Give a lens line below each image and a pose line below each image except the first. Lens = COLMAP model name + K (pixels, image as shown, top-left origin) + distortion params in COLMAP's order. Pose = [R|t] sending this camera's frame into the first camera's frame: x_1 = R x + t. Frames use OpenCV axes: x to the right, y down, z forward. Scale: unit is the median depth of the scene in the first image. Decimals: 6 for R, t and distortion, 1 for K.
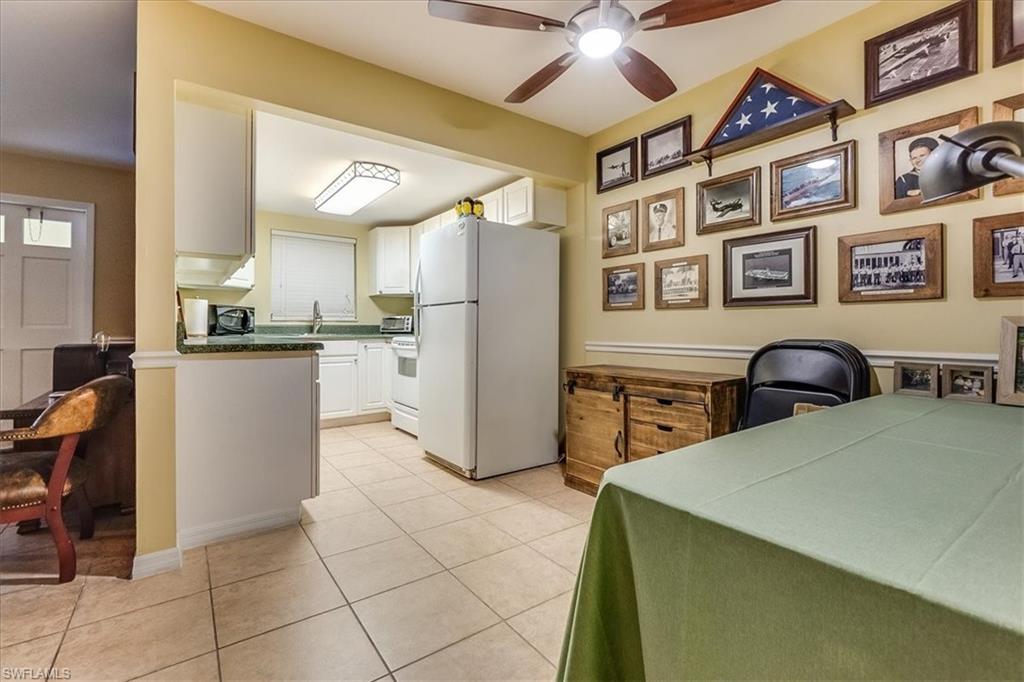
lens RADIAL K [[445.7, 0, 503.7], [0, 445.7, 323.8], [0, 0, 1]] dist [-0.007709, 0.001571]
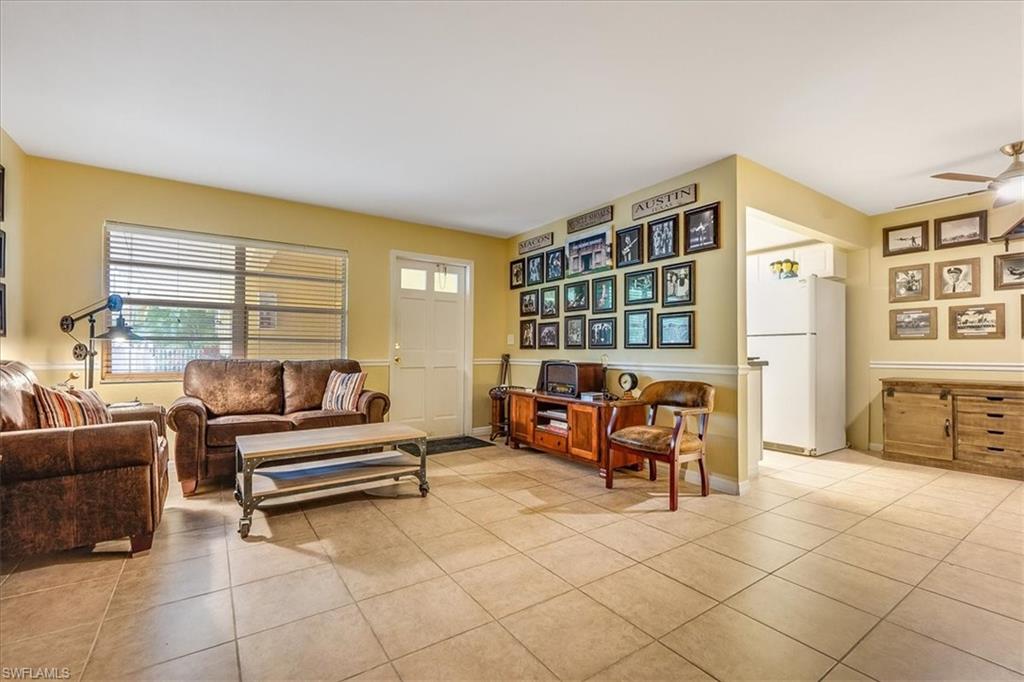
lens RADIAL K [[445.7, 0, 507.6], [0, 445.7, 345.0], [0, 0, 1]] dist [-0.007709, 0.001571]
pose [[0.999543, 0.000017, -0.030224, -1.060867], [-0.000236, 0.999974, -0.007255, -0.001998], [0.030223, 0.007258, 0.999517, -0.497403]]
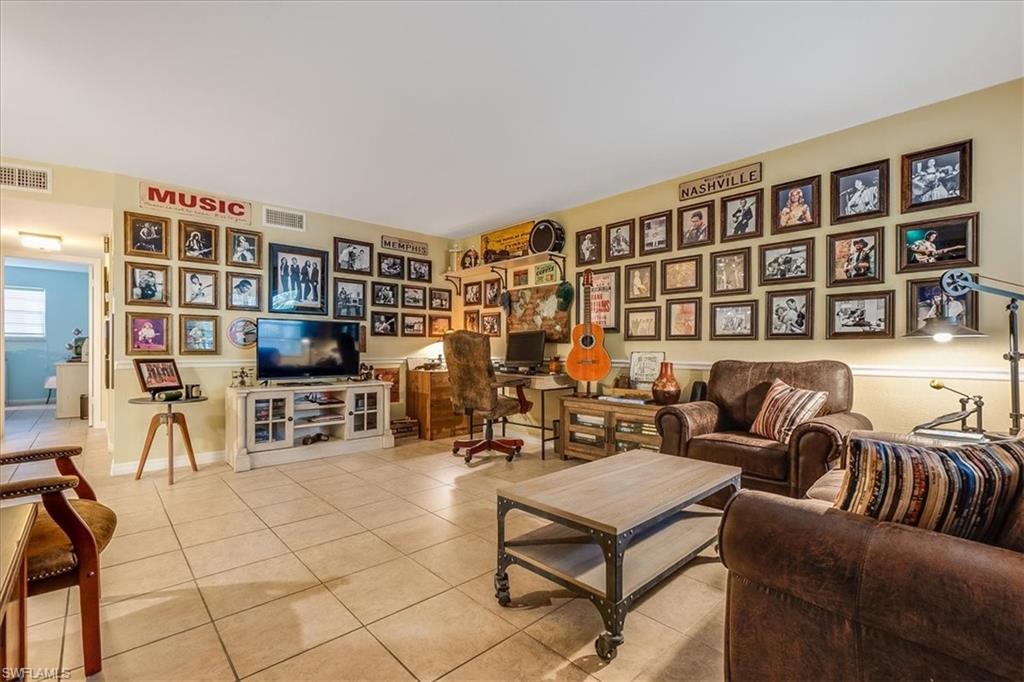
lens RADIAL K [[445.7, 0, 502.1], [0, 445.7, 351.9], [0, 0, 1]] dist [-0.007709, 0.001571]
pose [[-0.993900, -0.003823, -0.110222, -1.224809], [-0.003866, 0.999993, 0.000177, 0.006202], [0.110221, 0.000602, -0.993907, 1.205673]]
